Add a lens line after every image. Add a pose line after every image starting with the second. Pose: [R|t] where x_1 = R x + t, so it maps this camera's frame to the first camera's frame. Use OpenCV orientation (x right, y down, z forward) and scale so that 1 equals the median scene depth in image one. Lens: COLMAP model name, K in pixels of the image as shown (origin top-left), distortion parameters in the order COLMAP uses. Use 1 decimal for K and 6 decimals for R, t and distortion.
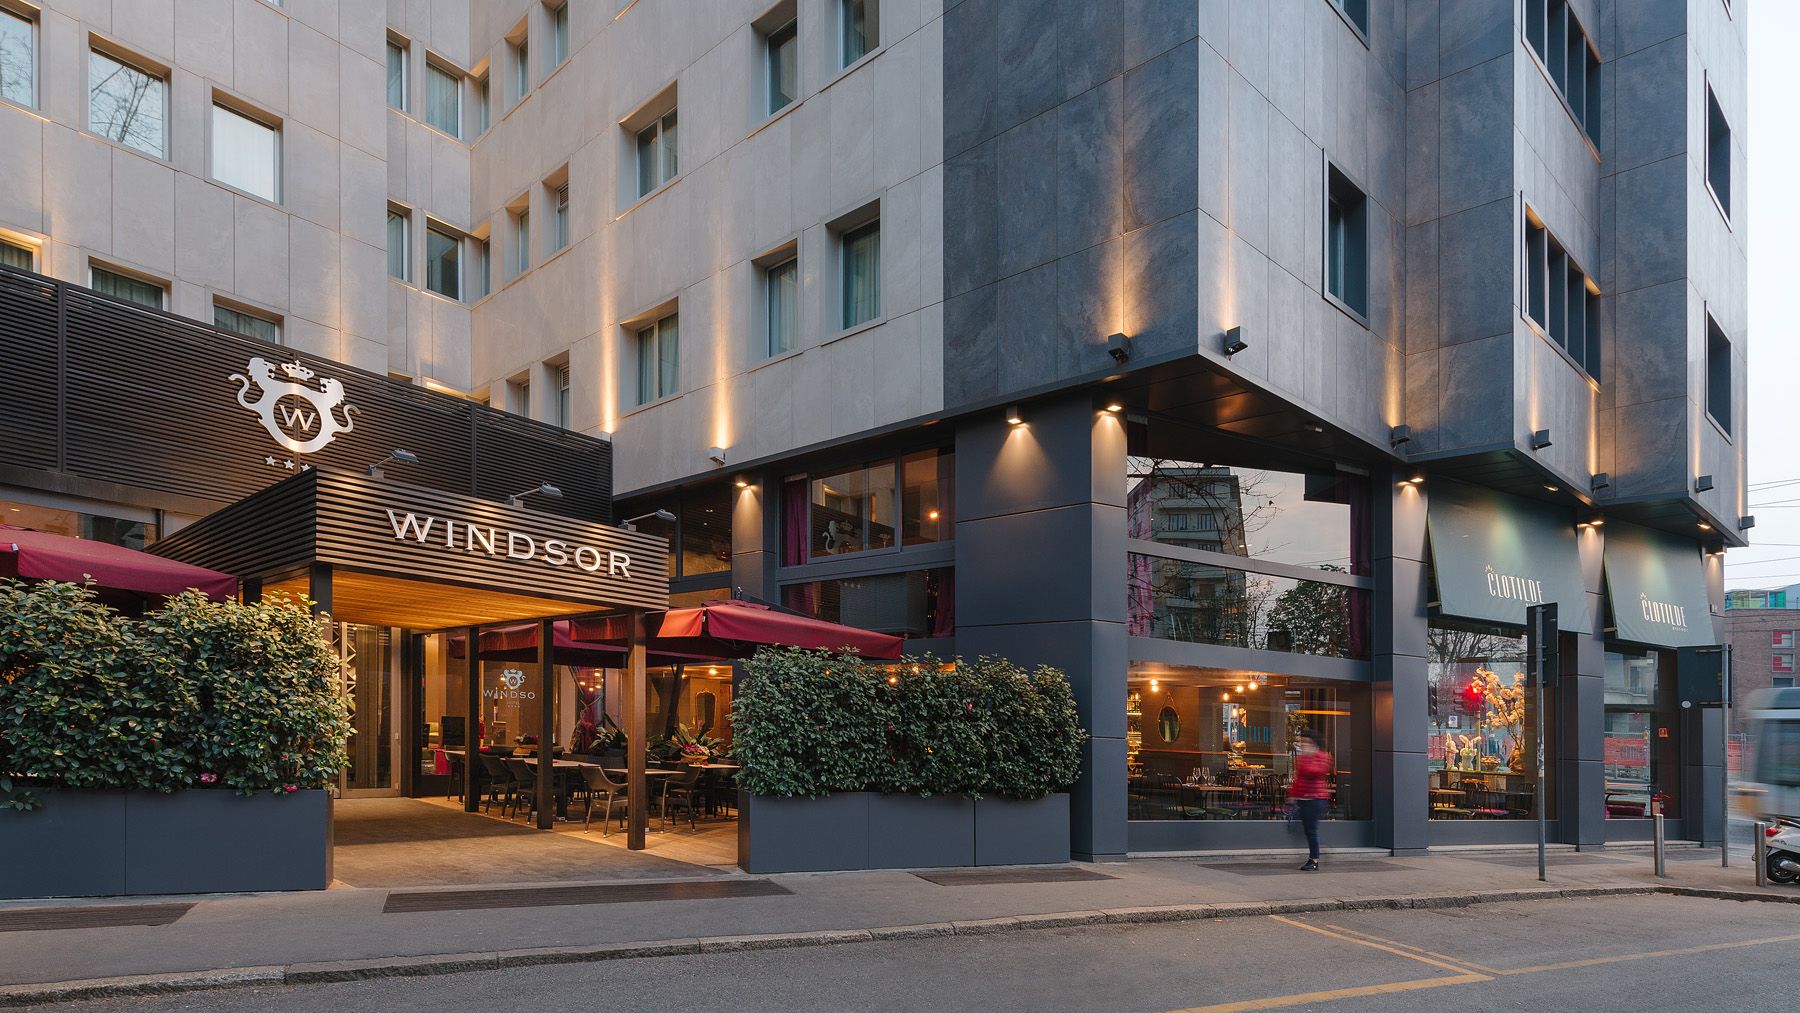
lens RADIAL K [[939.9, 0, 900.0], [0, 939.9, 506.5], [0, 0, 1]] dist [-0.000233, -0.000528]
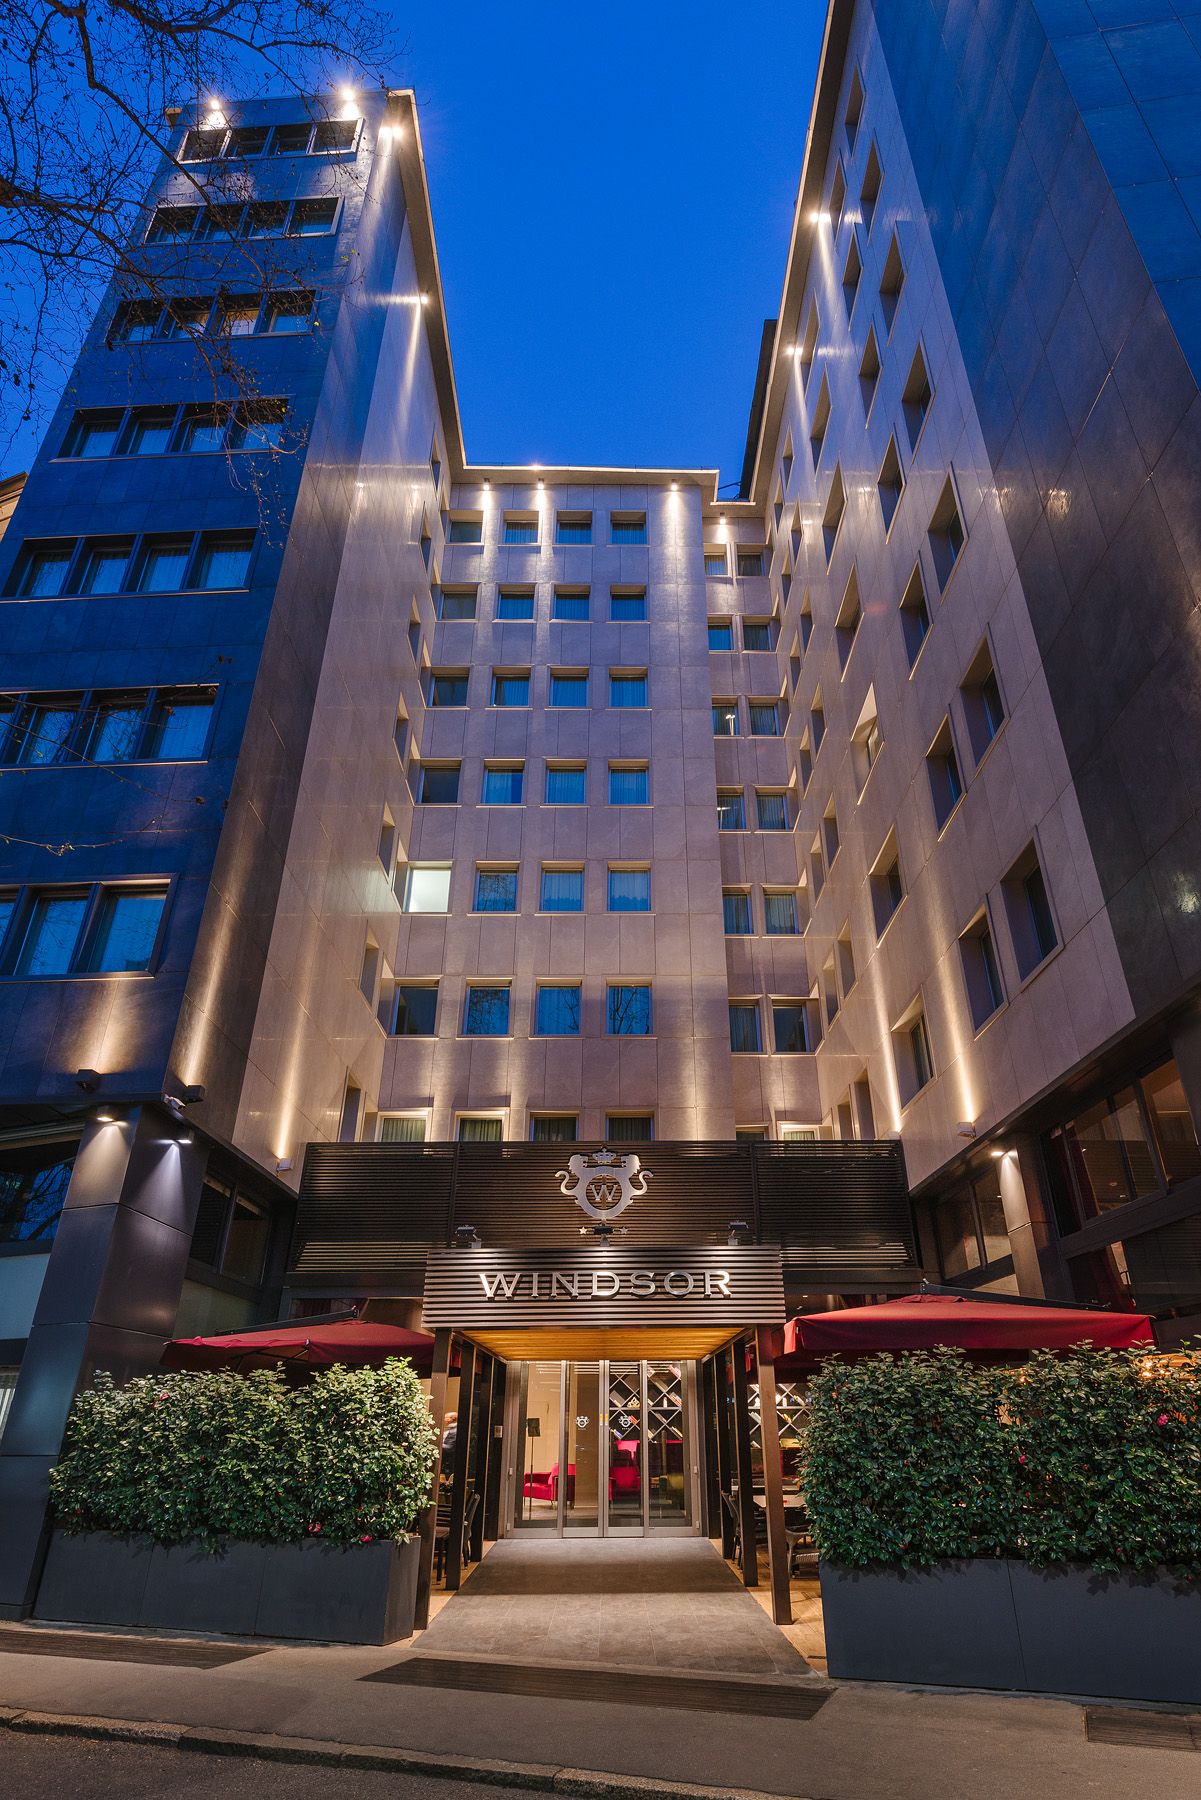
lens RADIAL K [[777.5, 0, 600.5], [0, 777.5, 900.0], [0, 0, 1]] dist [0.011564, -0.004710]
pose [[0.673603, -0.443566, -0.591192, 0.367131], [0.196267, 0.878522, -0.435521, 0.042493], [0.712557, 0.177337, 0.678832, 0.232708]]
